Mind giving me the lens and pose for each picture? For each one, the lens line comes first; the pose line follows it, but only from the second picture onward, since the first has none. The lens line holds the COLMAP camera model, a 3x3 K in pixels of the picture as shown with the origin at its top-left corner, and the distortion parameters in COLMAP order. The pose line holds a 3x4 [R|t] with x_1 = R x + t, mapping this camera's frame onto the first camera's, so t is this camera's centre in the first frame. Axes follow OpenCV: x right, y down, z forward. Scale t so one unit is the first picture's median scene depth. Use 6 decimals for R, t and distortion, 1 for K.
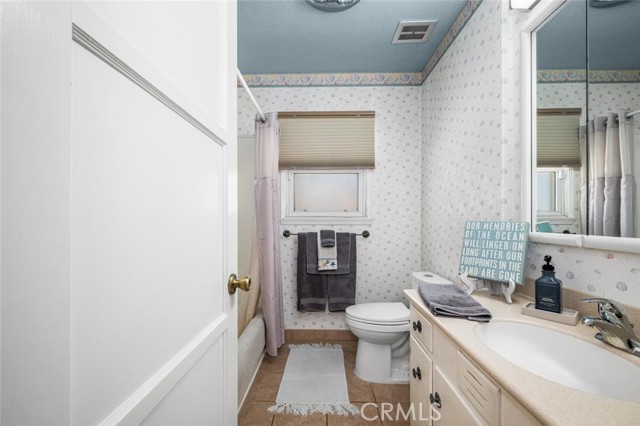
lens RADIAL K [[255.7, 0, 318.4], [0, 255.7, 215.9], [0, 0, 1]] dist [-0.000342, -0.000016]
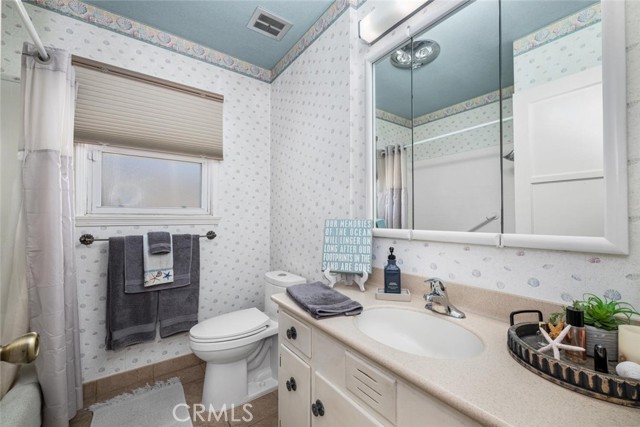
lens RADIAL K [[257.7, 0, 321.1], [0, 257.7, 211.9], [0, 0, 1]] dist [-0.000255, -0.000007]
pose [[0.794953, 0.013160, 0.606528, -0.058777], [-0.006801, 0.999895, -0.012781, 0.002125], [-0.606633, 0.006035, 0.794959, 0.112846]]
